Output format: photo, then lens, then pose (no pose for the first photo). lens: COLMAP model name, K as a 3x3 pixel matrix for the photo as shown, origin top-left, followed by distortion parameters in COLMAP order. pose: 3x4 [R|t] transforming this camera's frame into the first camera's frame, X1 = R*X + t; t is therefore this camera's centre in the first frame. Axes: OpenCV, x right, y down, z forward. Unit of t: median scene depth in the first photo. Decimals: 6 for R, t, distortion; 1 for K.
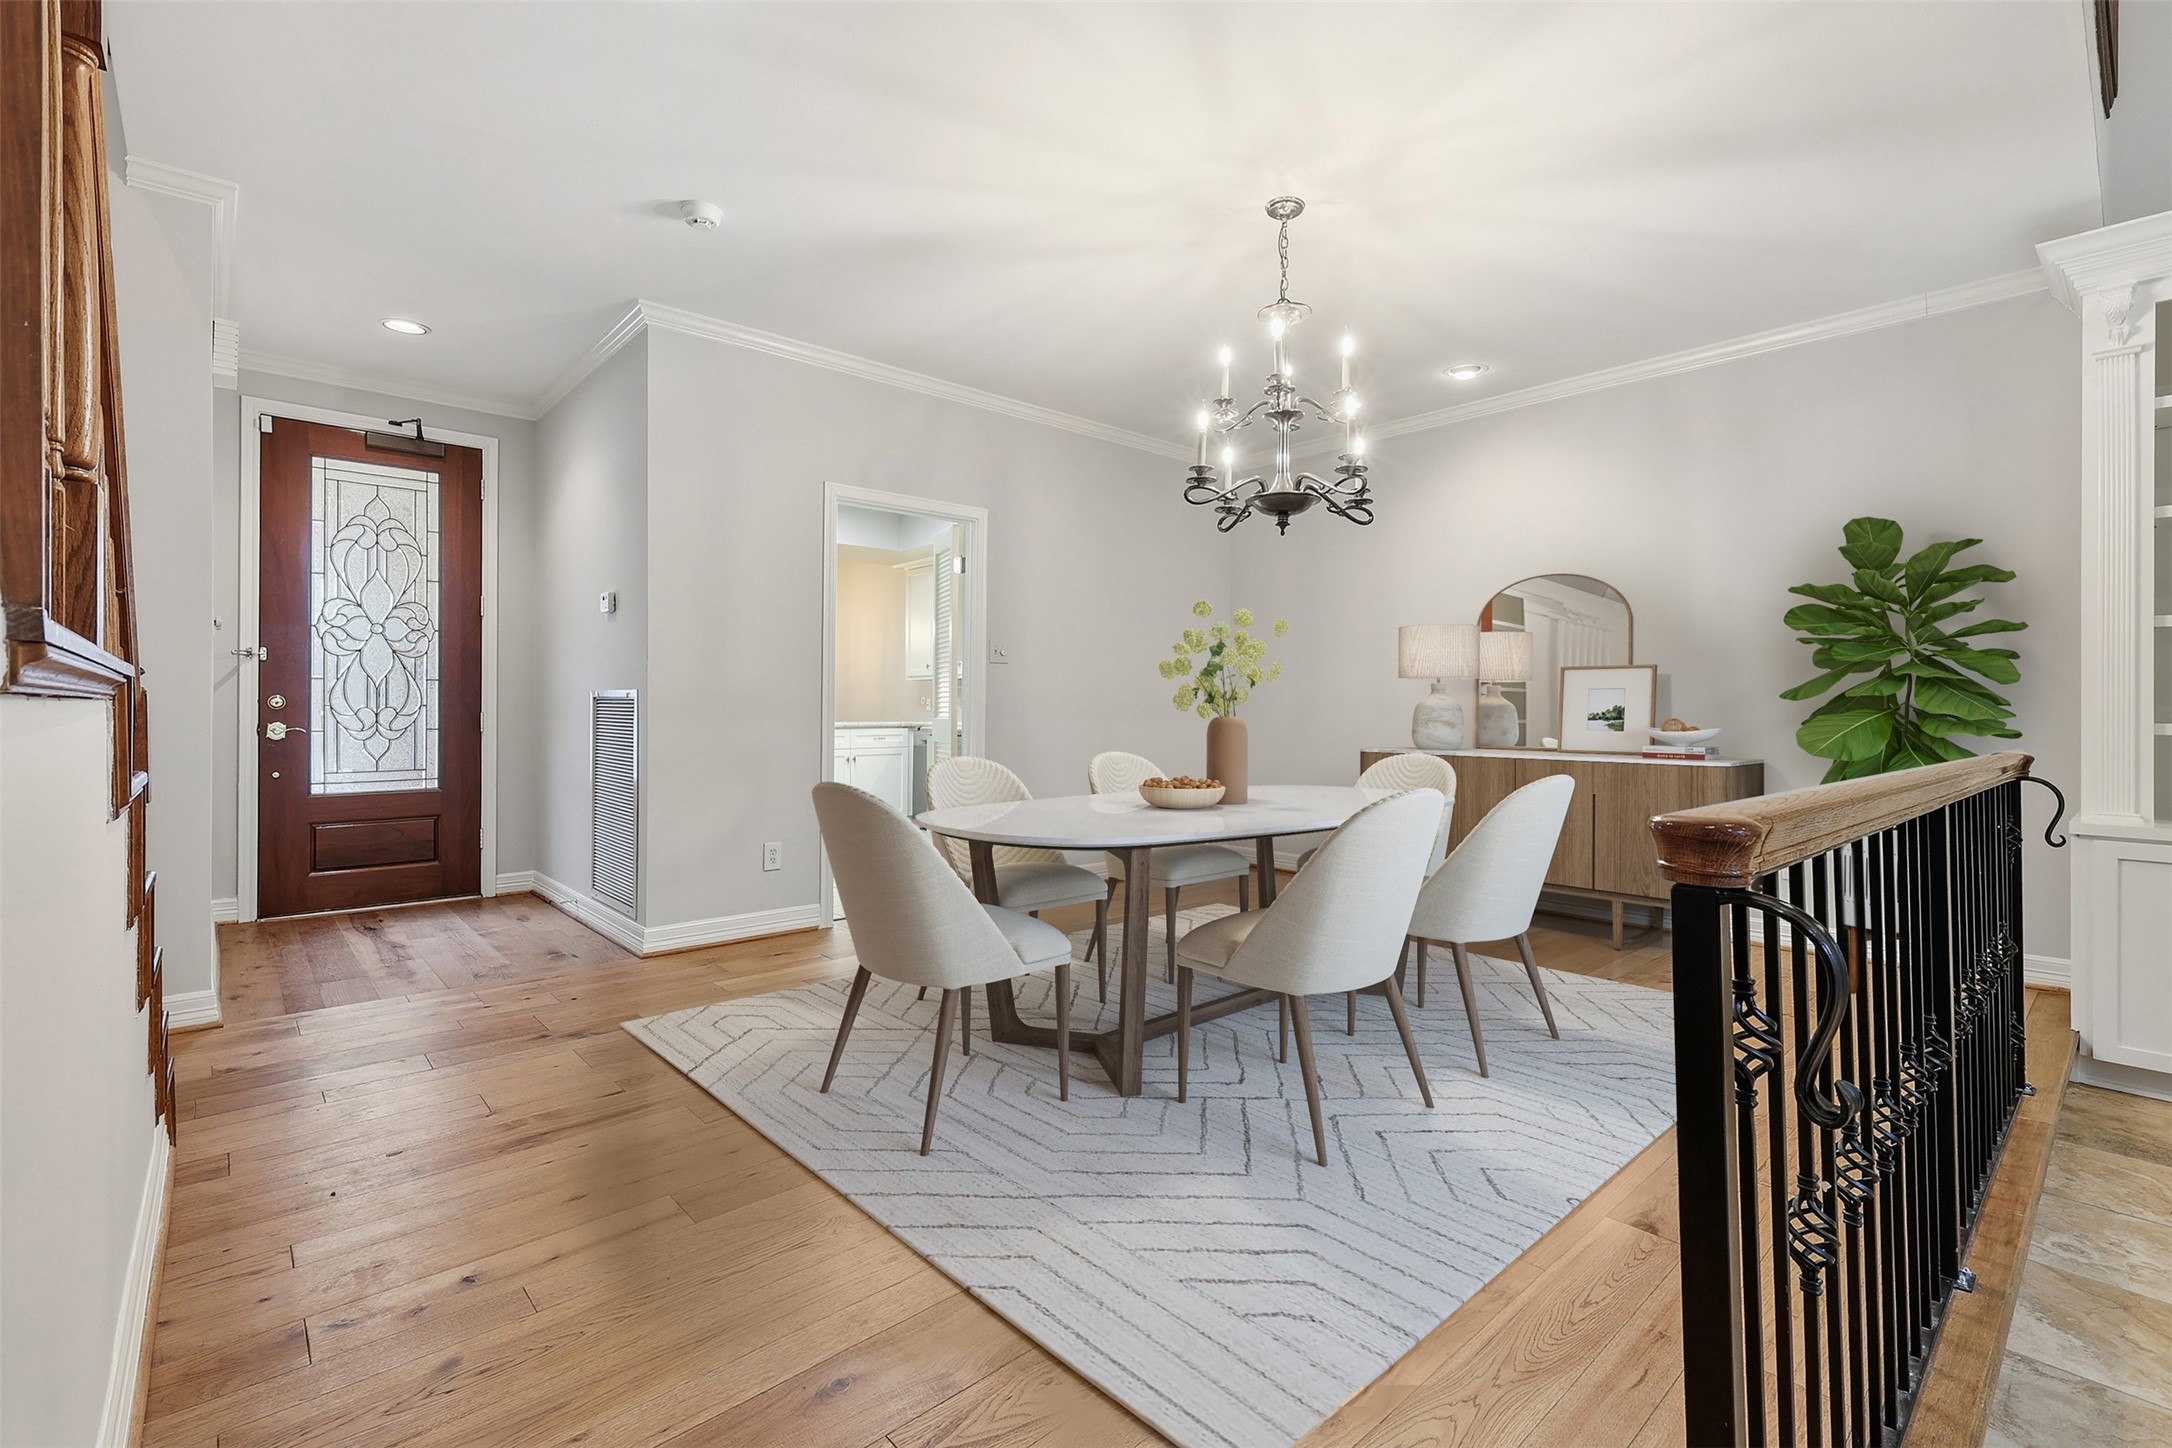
lens RADIAL K [[948.4, 0, 1086.0], [0, 948.4, 721.6], [0, 0, 1]] dist [0.001608, 0.000226]
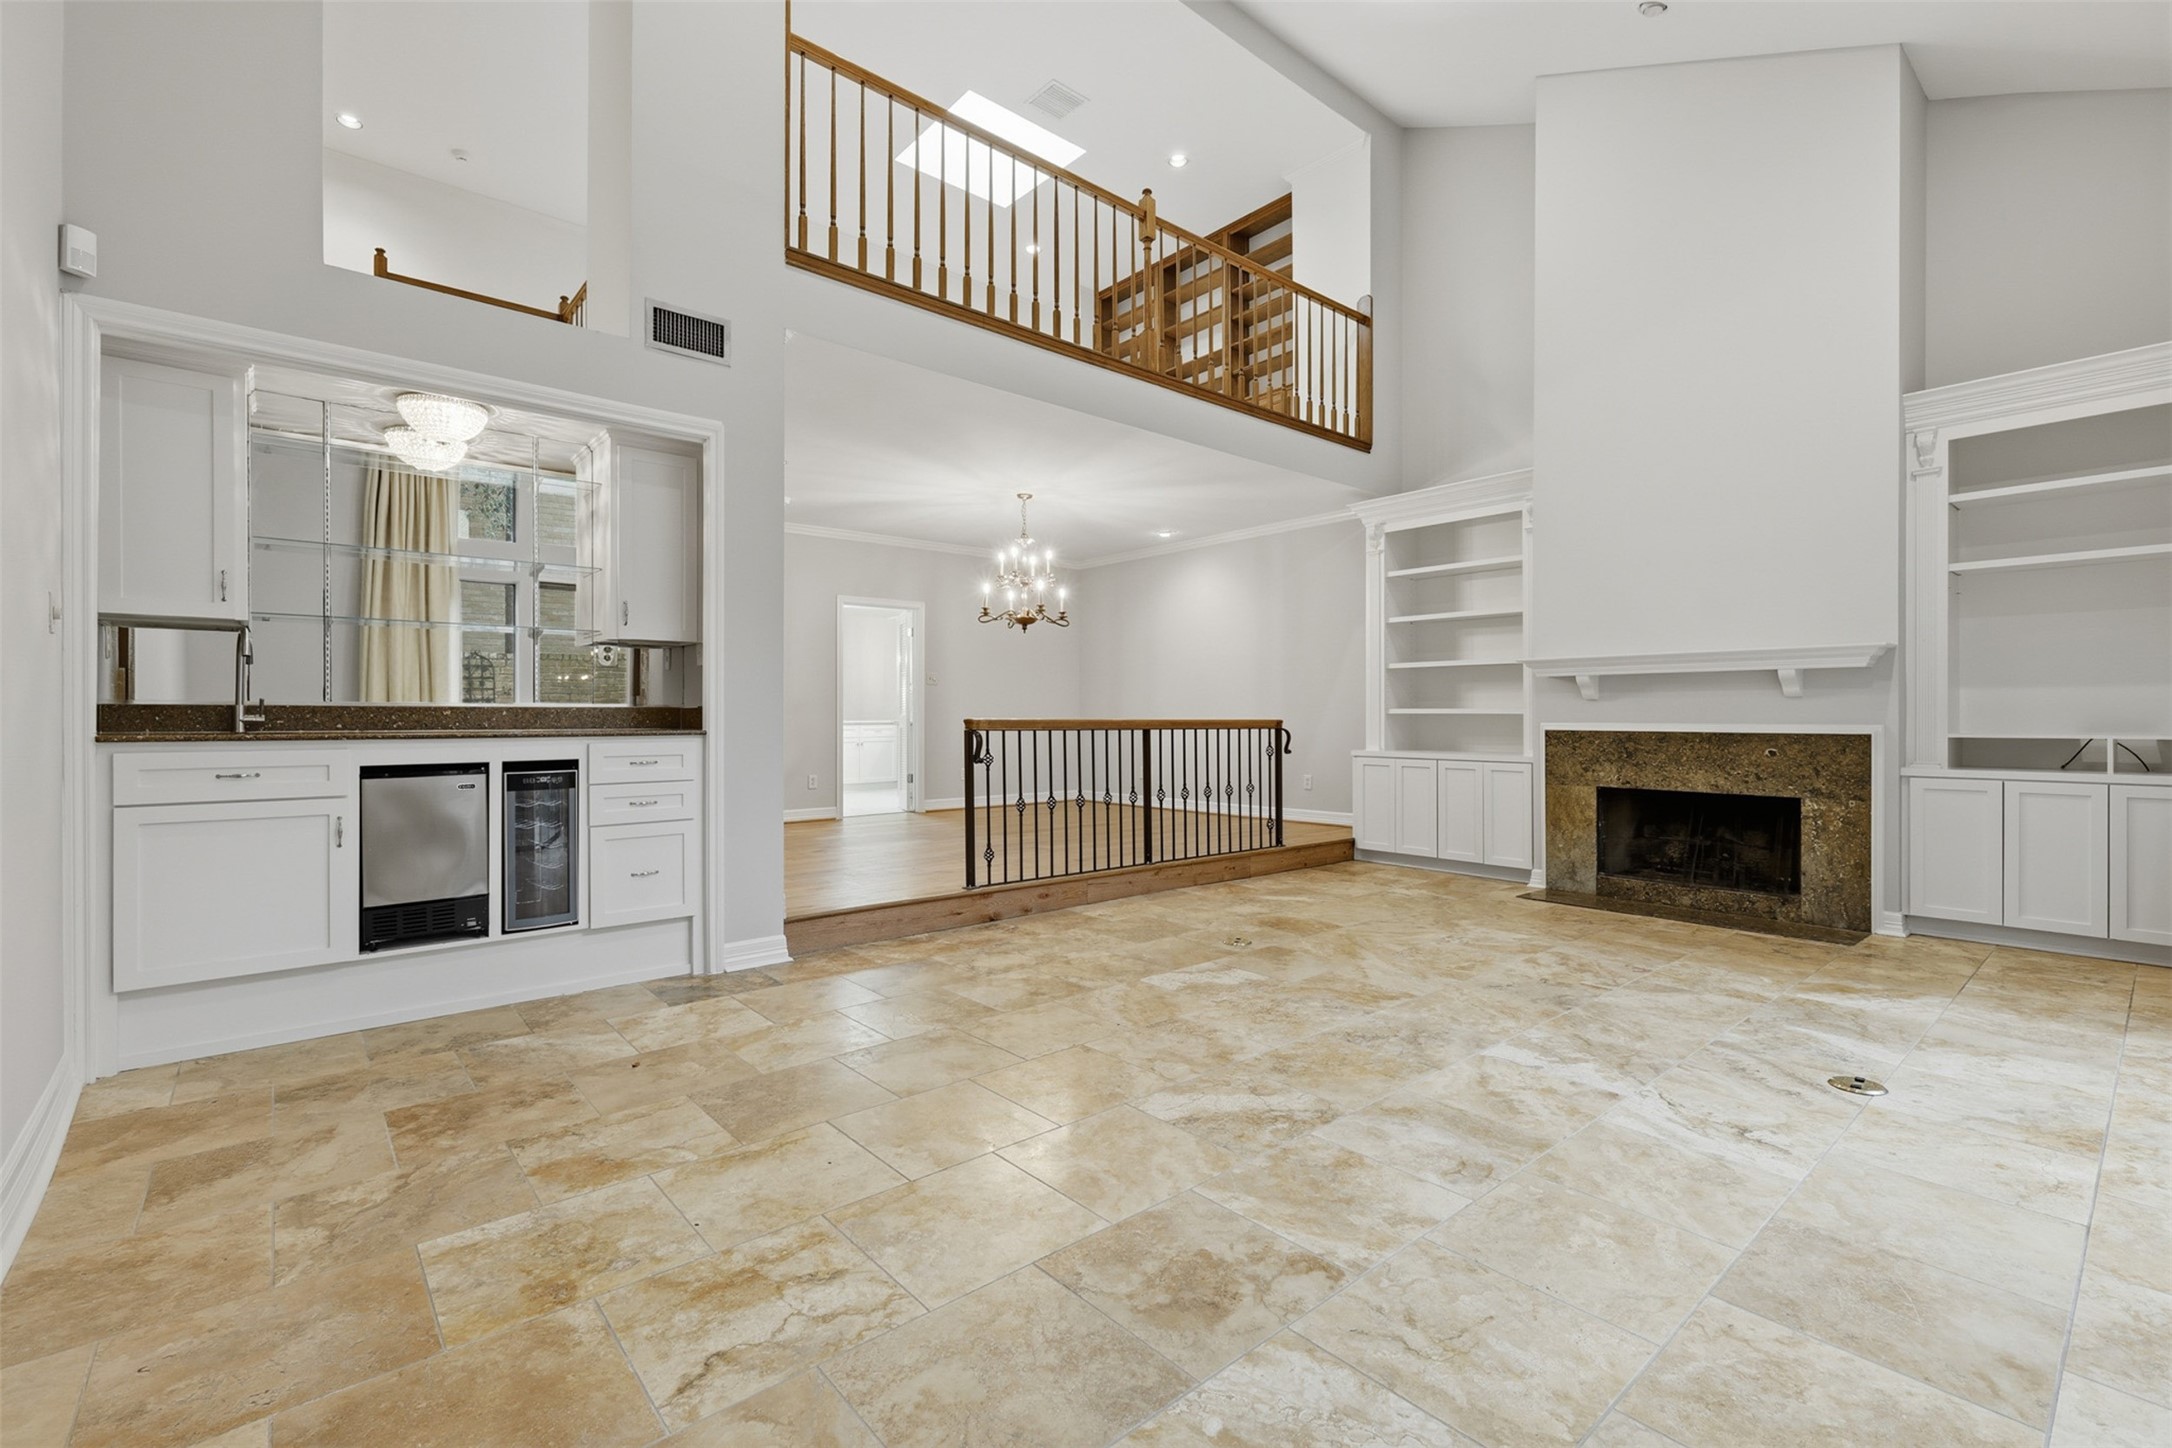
lens RADIAL K [[948.4, 0, 1088.4], [0, 948.4, 729.7], [0, 0, 1]] dist [0.001608, 0.000226]
pose [[0.999554, -0.011107, -0.027709, 0.432562], [0.011136, 0.999938, 0.000907, 0.044645], [0.027697, -0.001215, 0.999616, -1.387461]]
